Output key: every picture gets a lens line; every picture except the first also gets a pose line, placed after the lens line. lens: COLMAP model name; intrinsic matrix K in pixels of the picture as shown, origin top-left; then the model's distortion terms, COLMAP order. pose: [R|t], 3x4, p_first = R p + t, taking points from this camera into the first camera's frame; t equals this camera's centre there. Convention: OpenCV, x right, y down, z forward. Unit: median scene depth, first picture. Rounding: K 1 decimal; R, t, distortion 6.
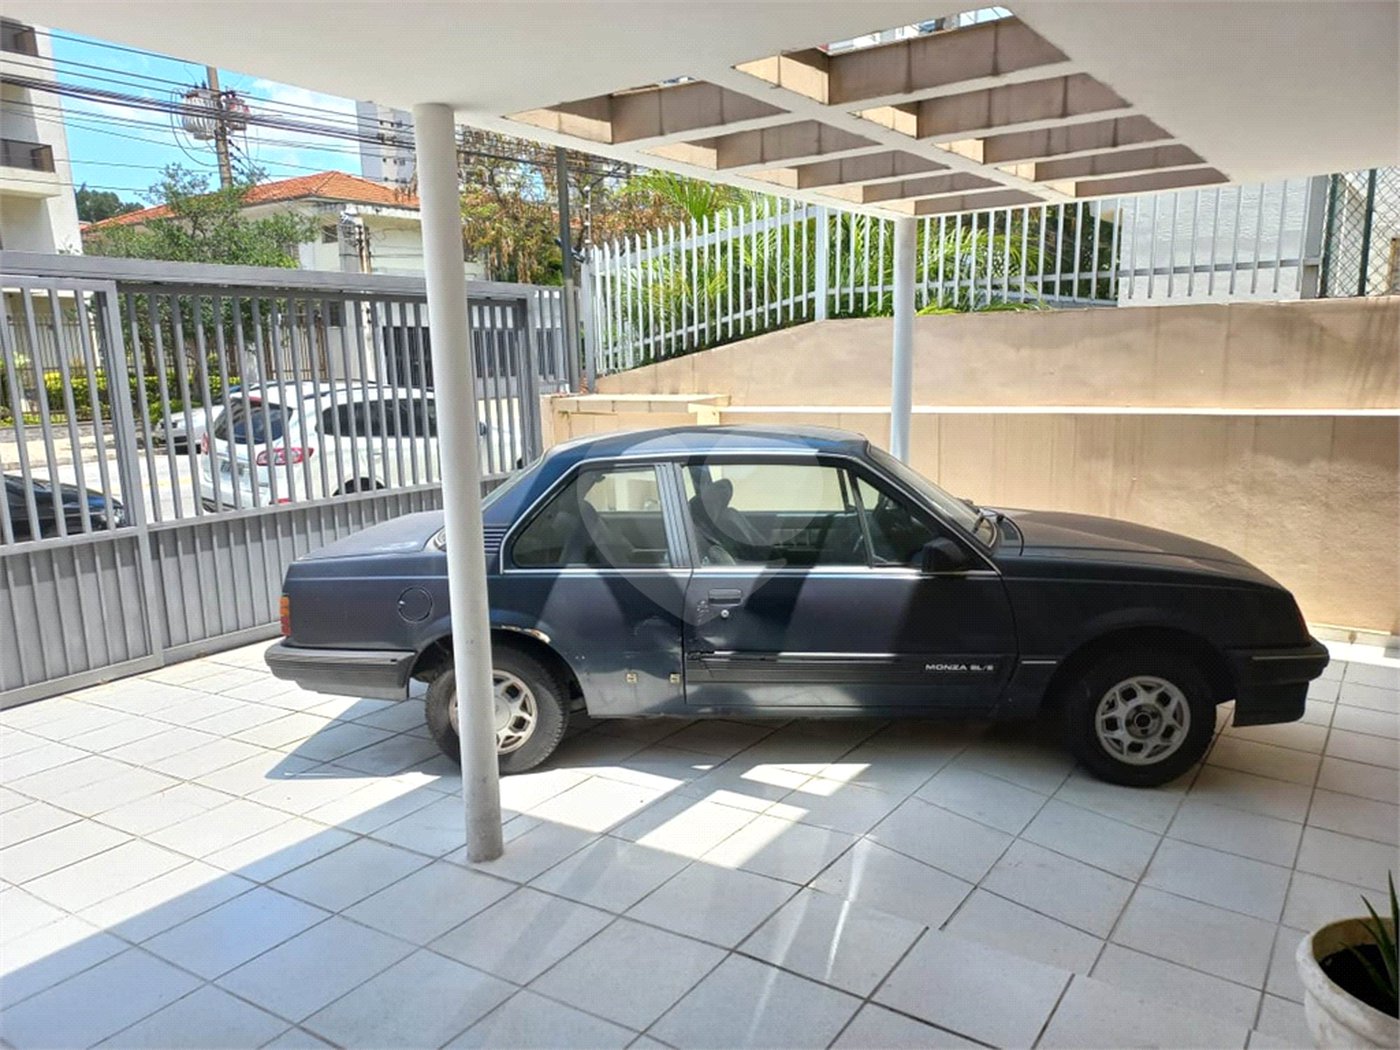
lens RADIAL K [[1016.0, 0, 699.4], [0, 1016.0, 520.9], [0, 0, 1]] dist [0.044992, -0.007445]
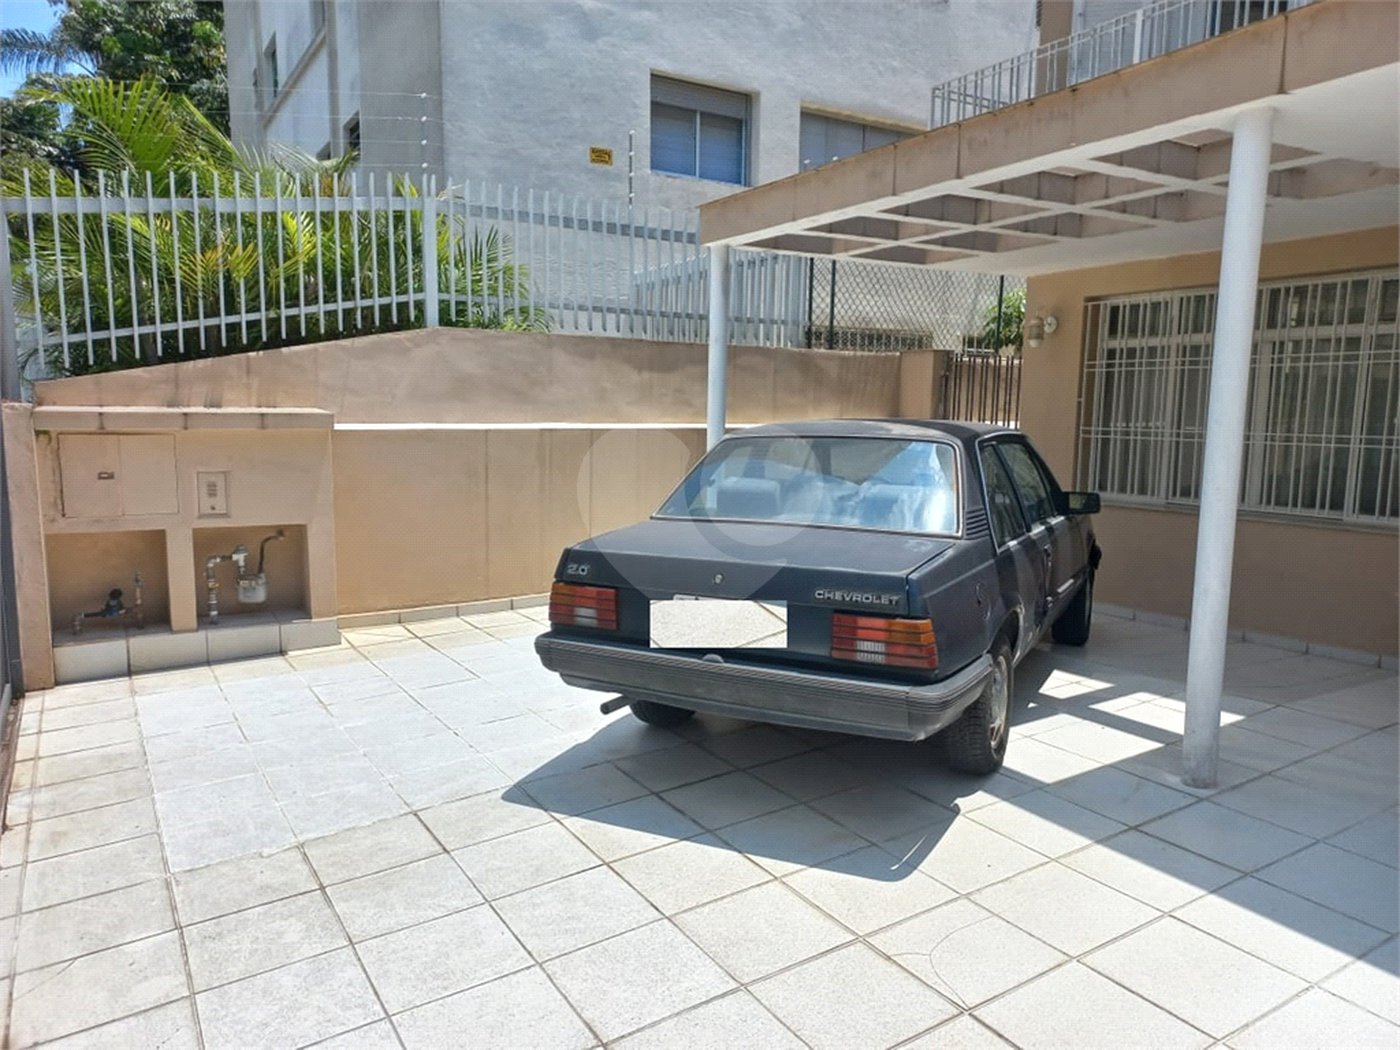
lens RADIAL K [[1007.3, 0, 709.3], [0, 1007.3, 540.1], [0, 0, 1]] dist [0.061146, -0.045479]
pose [[0.391291, -0.094033, 0.915450, -0.825662], [0.125267, 0.990949, 0.048245, -0.033125], [-0.911701, 0.095798, 0.399529, 0.595669]]
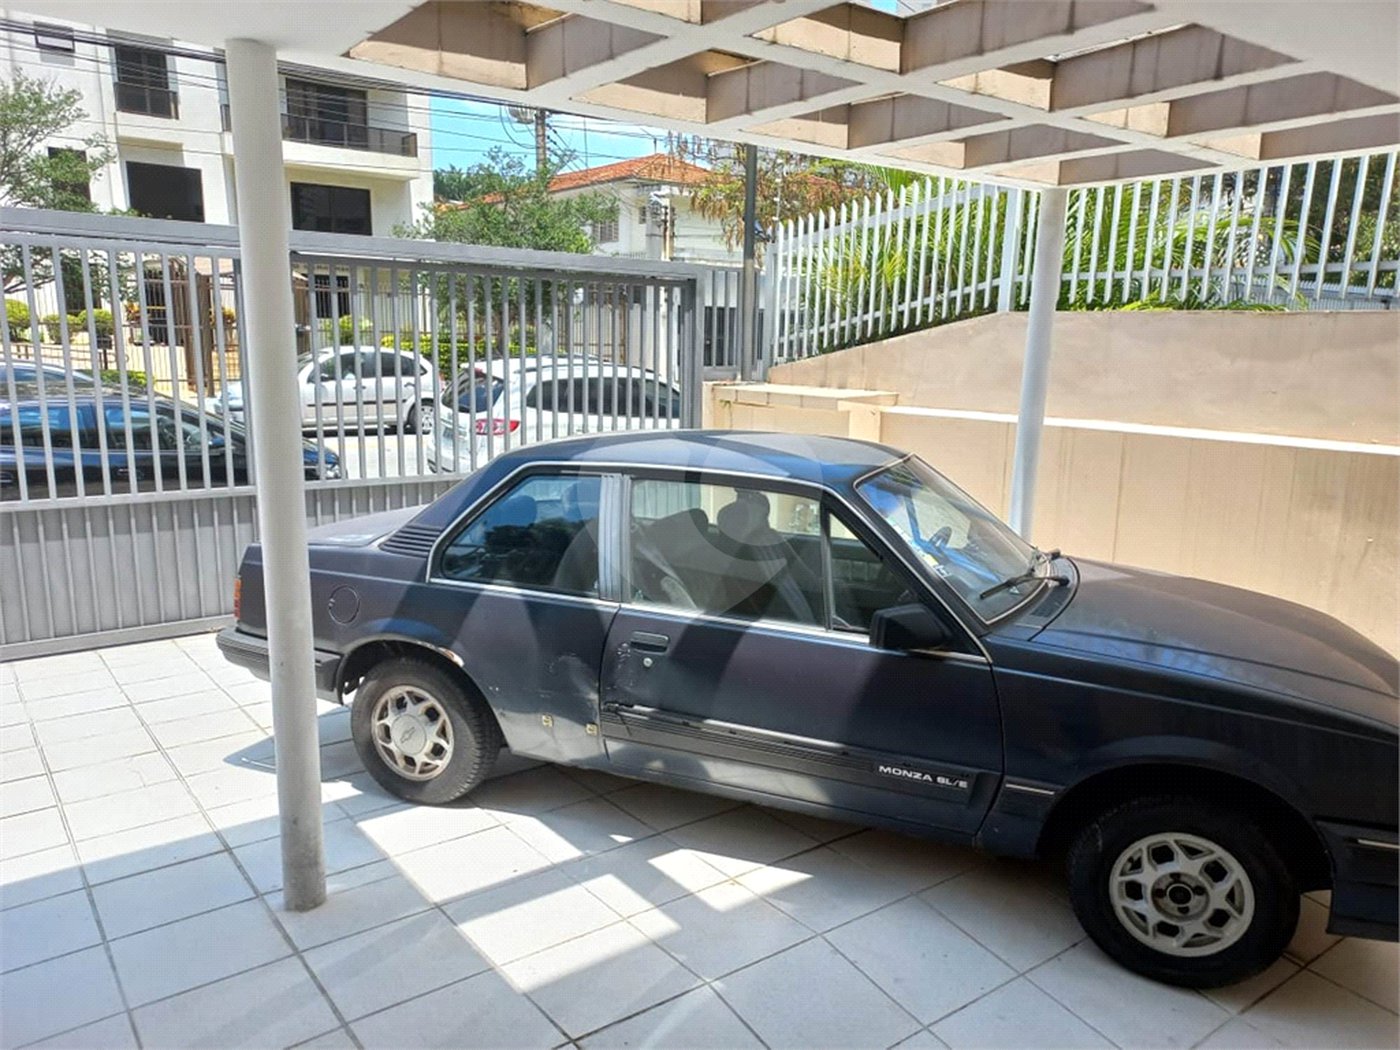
lens RADIAL K [[1007.3, 0, 709.3], [0, 1007.3, 540.1], [0, 0, 1]] dist [0.061146, -0.045479]
pose [[0.952725, 0.104226, -0.285398, 0.197005], [-0.094567, 0.994387, 0.047461, -0.033783], [0.288743, -0.018228, 0.957233, 0.155762]]
